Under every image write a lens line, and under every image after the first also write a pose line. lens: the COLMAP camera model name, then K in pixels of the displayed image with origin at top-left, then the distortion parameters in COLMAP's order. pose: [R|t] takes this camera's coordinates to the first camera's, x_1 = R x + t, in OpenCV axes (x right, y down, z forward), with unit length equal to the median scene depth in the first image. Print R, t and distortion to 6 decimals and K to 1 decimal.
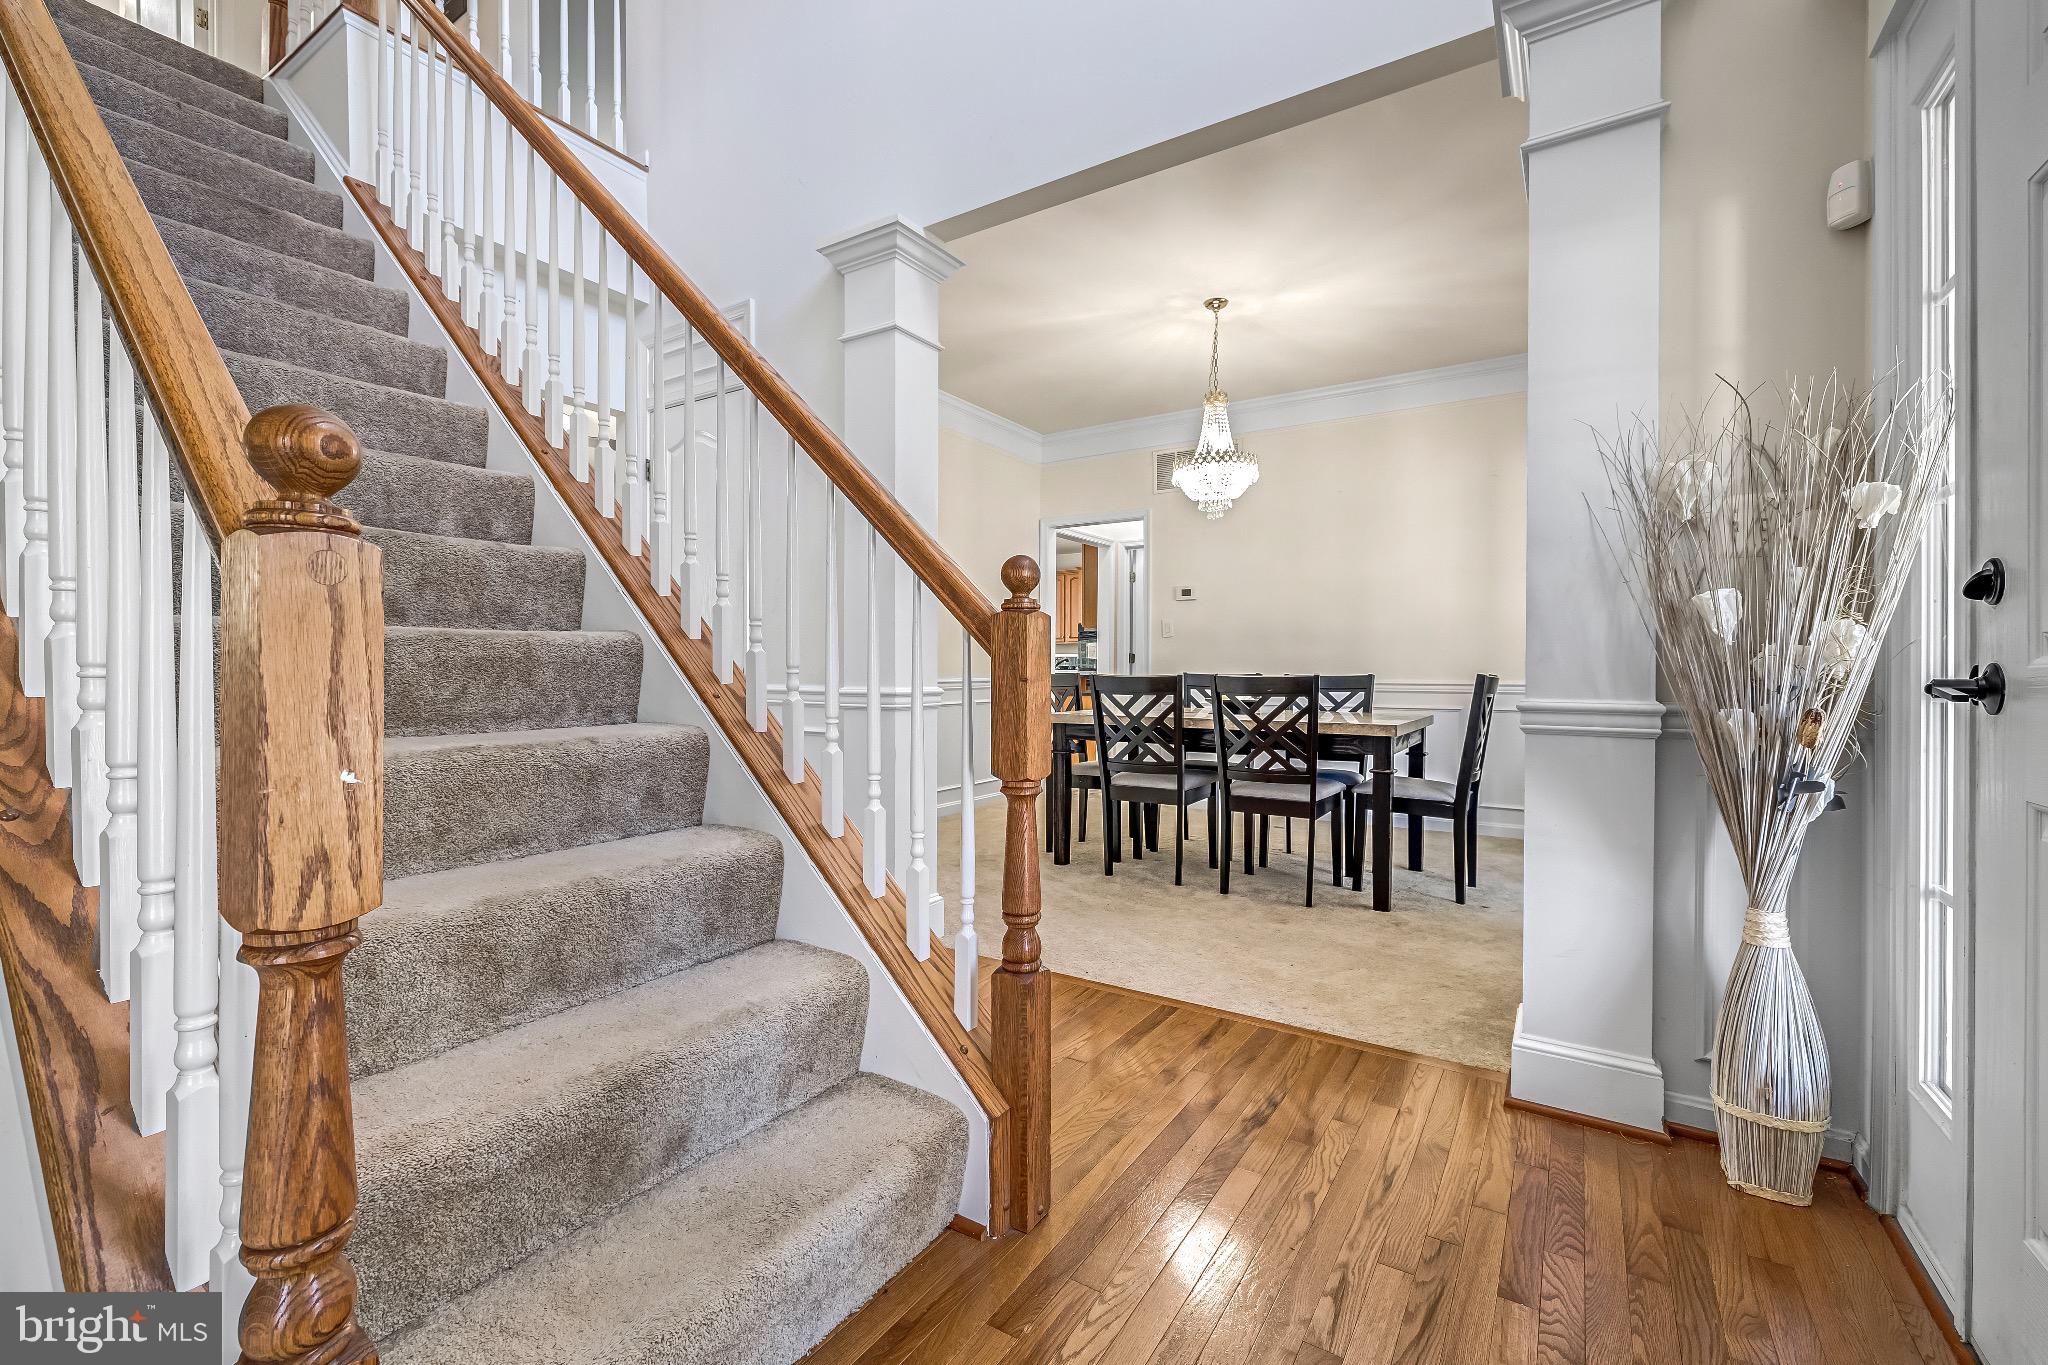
lens RADIAL K [[861.5, 0, 1028.8], [0, 861.5, 679.5], [0, 0, 1]] dist [0.003963, 0.000104]
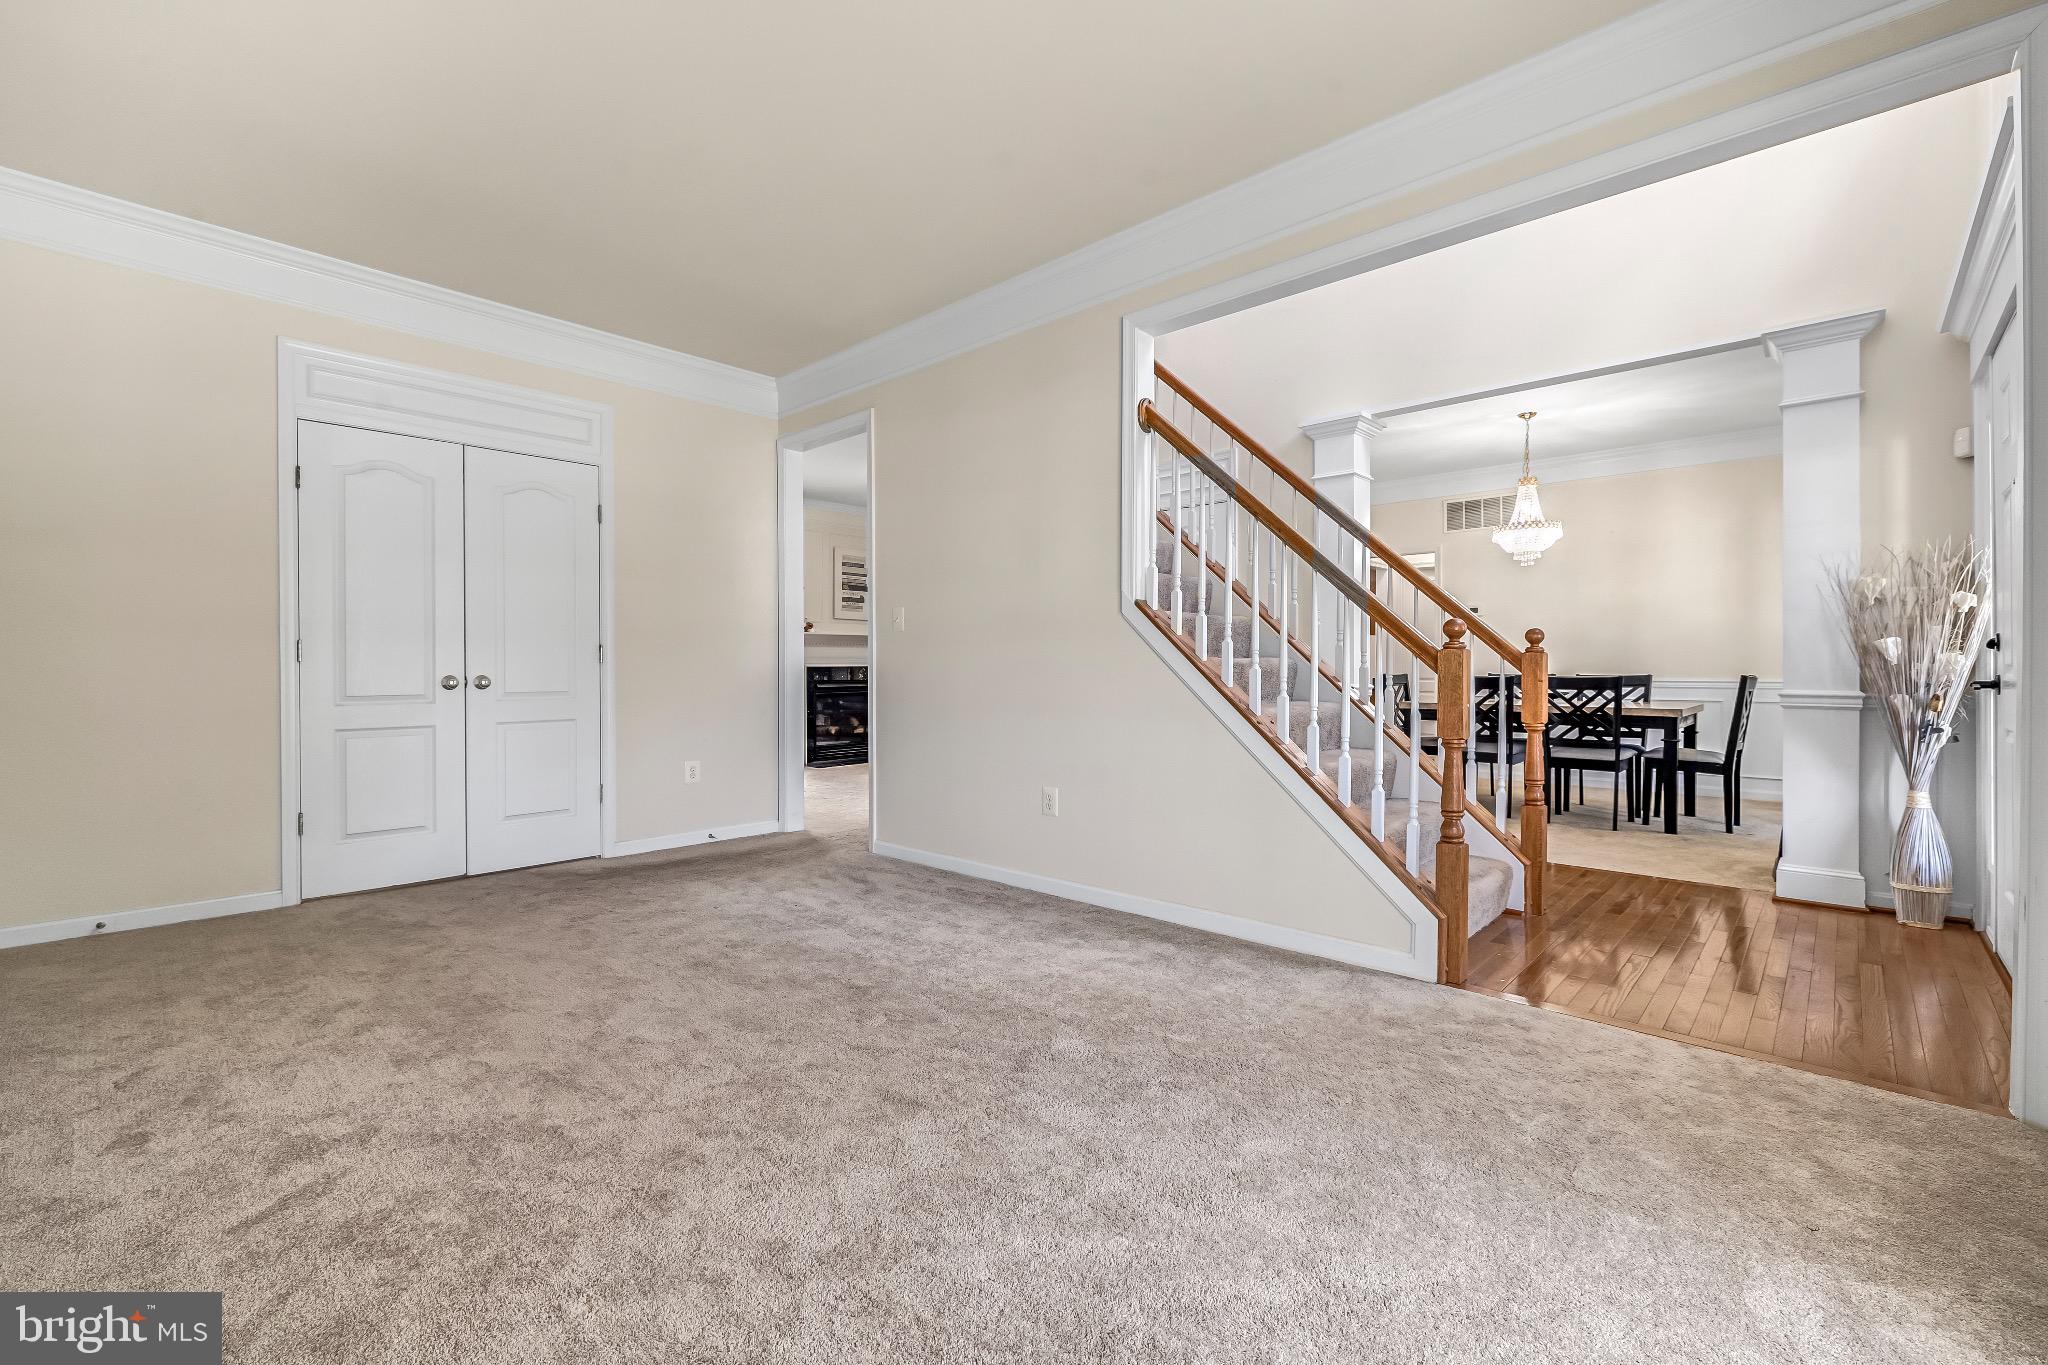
lens RADIAL K [[861.5, 0, 1021.2], [0, 861.5, 671.3], [0, 0, 1]] dist [0.003963, 0.000104]
pose [[0.981185, -0.003578, -0.193036, -0.728681], [0.002509, 0.999980, -0.005781, -0.012953], [0.193052, 0.005188, 0.981175, -1.235477]]
